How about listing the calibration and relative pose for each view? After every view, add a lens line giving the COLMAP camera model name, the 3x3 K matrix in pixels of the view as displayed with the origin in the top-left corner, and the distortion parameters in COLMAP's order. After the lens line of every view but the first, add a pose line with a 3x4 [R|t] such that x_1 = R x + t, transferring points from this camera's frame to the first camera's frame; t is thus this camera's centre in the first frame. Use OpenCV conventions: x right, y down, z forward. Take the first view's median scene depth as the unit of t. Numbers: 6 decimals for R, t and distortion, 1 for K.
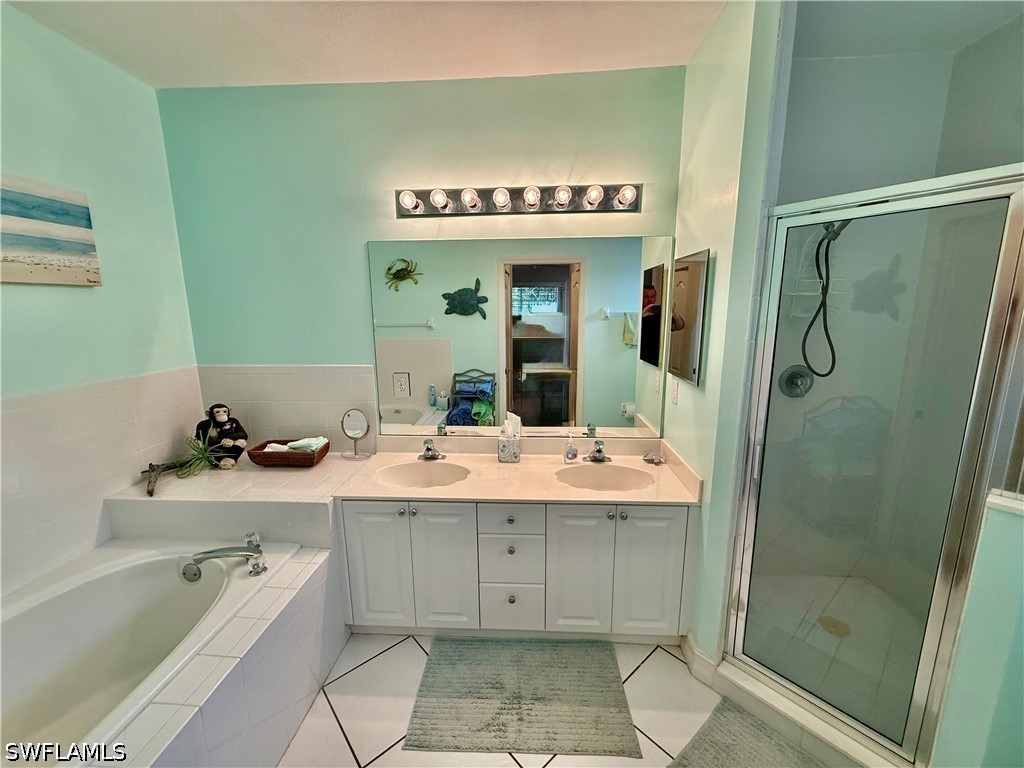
lens RADIAL K [[410.1, 0, 512.6], [0, 410.1, 383.3], [0, 0, 1]] dist [-0.004118, 0.000268]
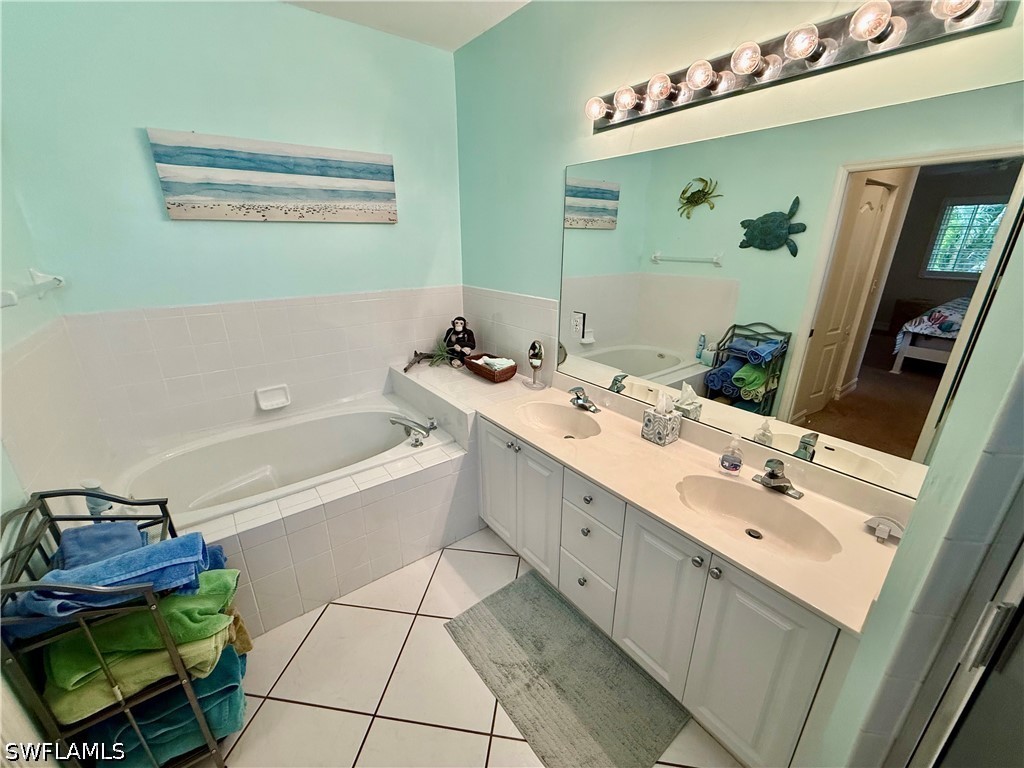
lens RADIAL K [[410.1, 0, 511.8], [0, 410.1, 384.9], [0, 0, 1]] dist [-0.004118, 0.000268]
pose [[0.641876, 0.264051, -0.719911, 0.372936], [-0.141696, 0.963516, 0.227064, -0.059875], [0.753603, -0.043738, 0.655873, 0.270659]]
